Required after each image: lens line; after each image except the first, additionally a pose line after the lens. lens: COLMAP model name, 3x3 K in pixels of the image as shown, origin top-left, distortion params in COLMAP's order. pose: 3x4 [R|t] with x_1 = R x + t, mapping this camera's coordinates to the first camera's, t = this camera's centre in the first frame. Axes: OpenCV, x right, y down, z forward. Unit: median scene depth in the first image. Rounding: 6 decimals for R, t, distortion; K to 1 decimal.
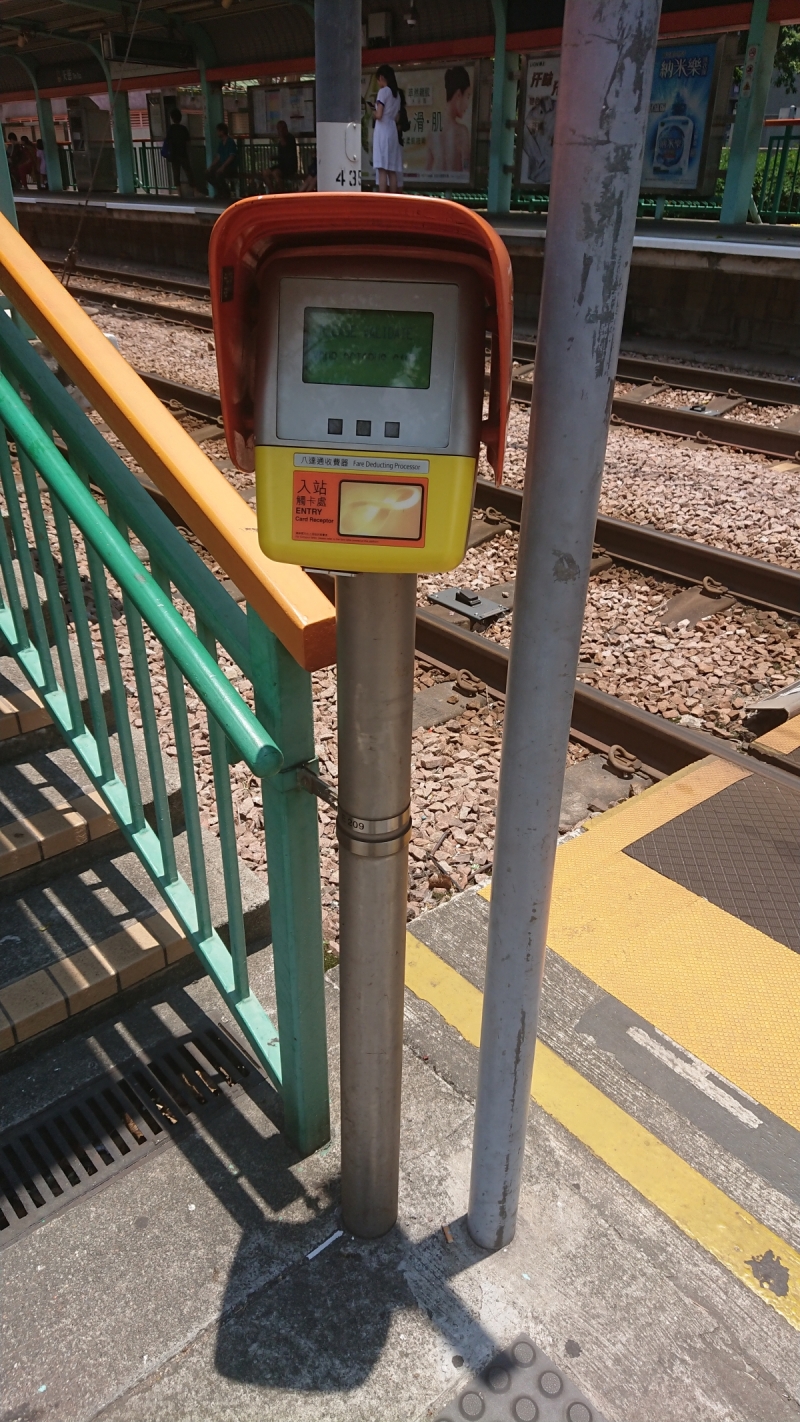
lens RADIAL K [[964.2, 0, 416.8], [0, 964.2, 710.2], [0, 0, 1]] dist [0.001994, -0.003160]
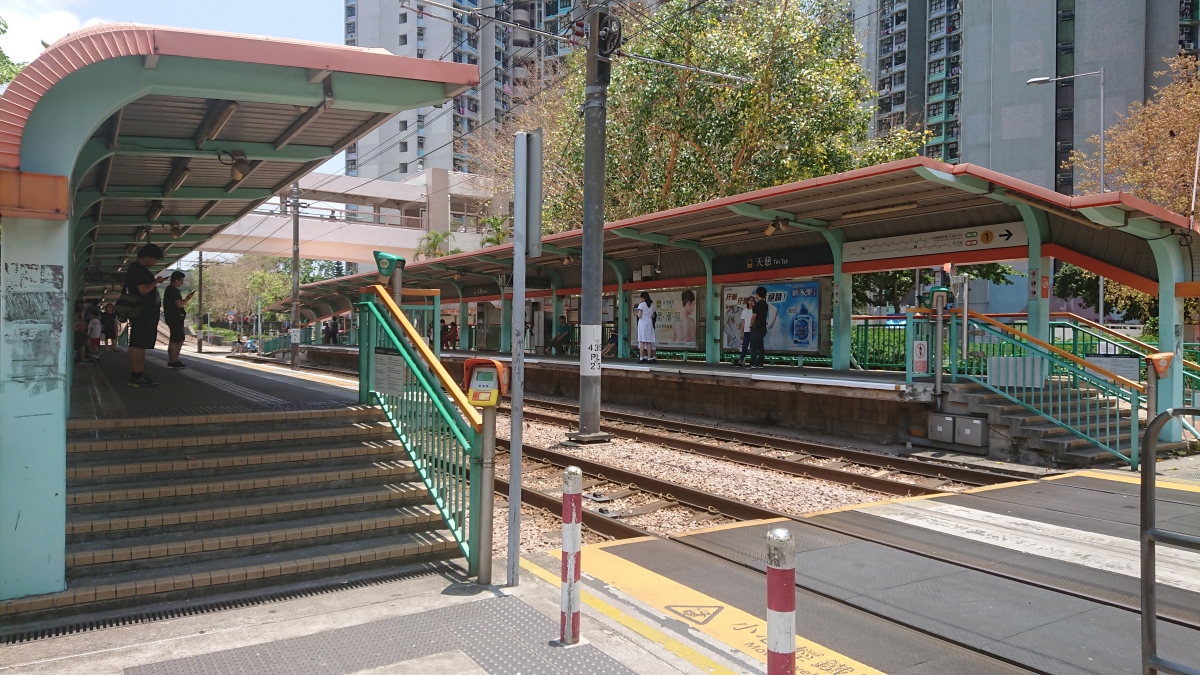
lens RADIAL K [[801.7, 0, 601.8], [0, 801.7, 342.4], [0, 0, 1]] dist [0.162787, -0.196349]
pose [[0.988847, -0.000850, -0.148932, 0.121678], [-0.070975, 0.876439, -0.476253, 0.162229], [0.130935, 0.481512, 0.866604, -0.311525]]
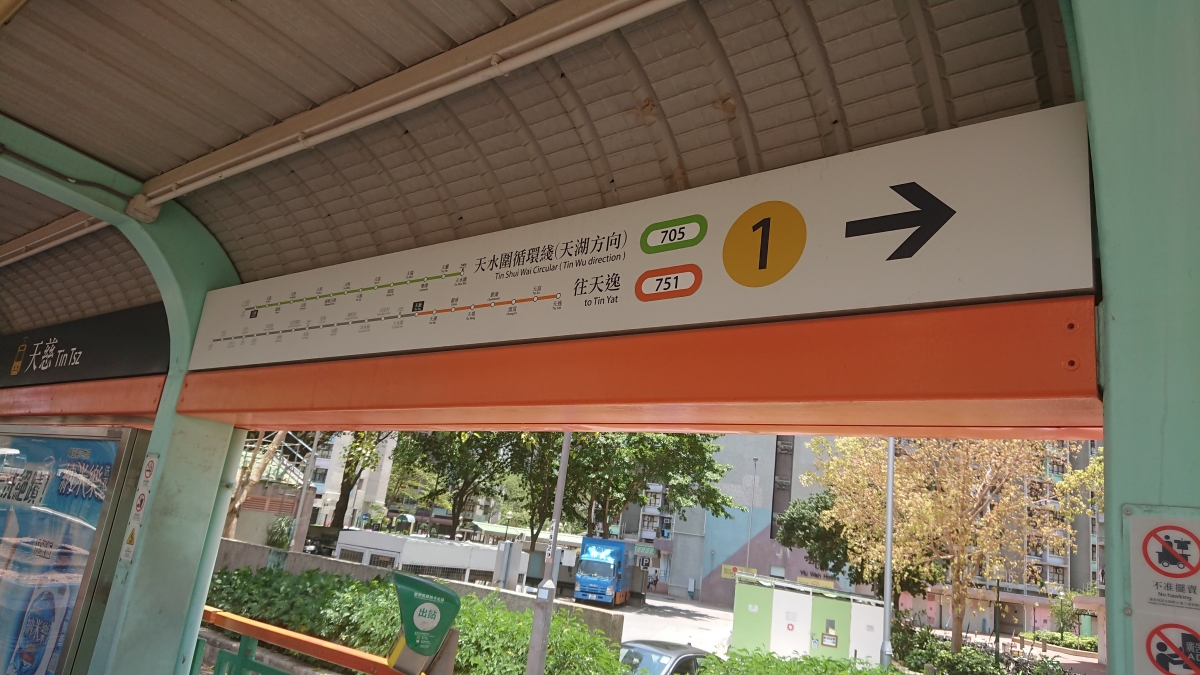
lens RADIAL K [[801.7, 0, 601.8], [0, 801.7, 342.4], [0, 0, 1]] dist [0.162787, -0.196349]
pose [[0.978283, 0.156136, 0.136323, 0.439922], [-0.021477, 0.730513, -0.682561, -0.441824], [-0.206158, 0.664810, 0.718002, 0.613507]]
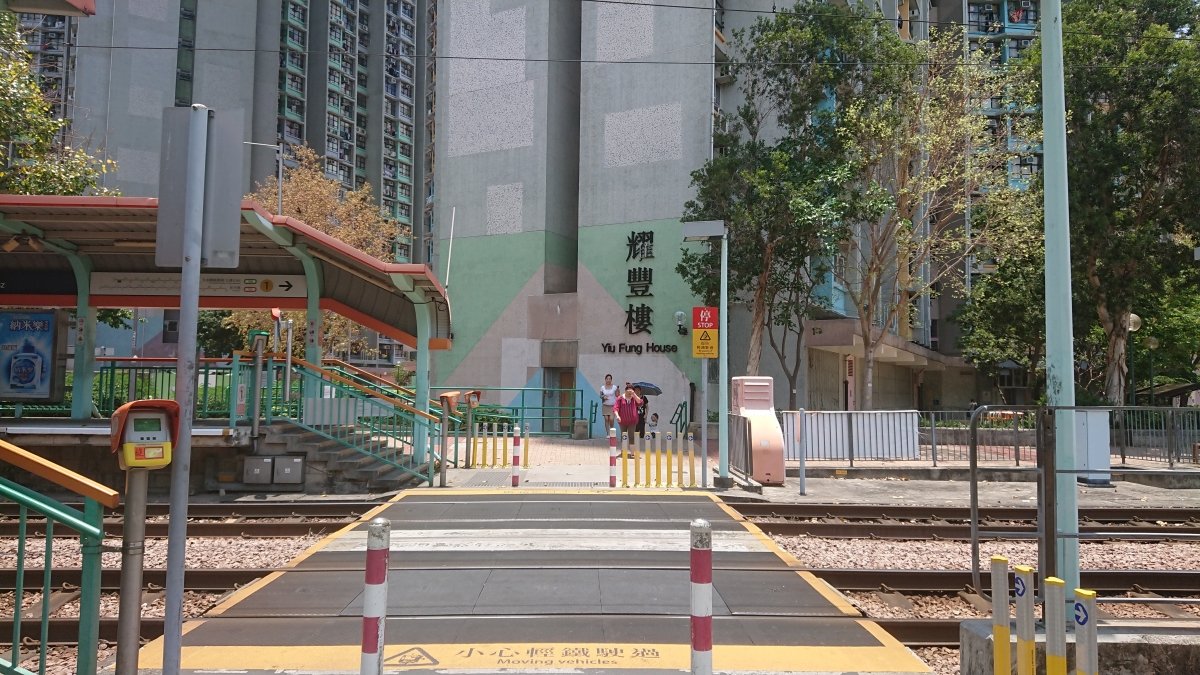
lens RADIAL K [[801.7, 0, 601.8], [0, 801.7, 342.4], [0, 0, 1]] dist [0.162787, -0.196349]
pose [[0.632030, 0.039713, 0.773926, -0.142963], [0.376942, 0.856827, -0.351798, 0.127098], [-0.677092, 0.514072, 0.526571, -0.237737]]
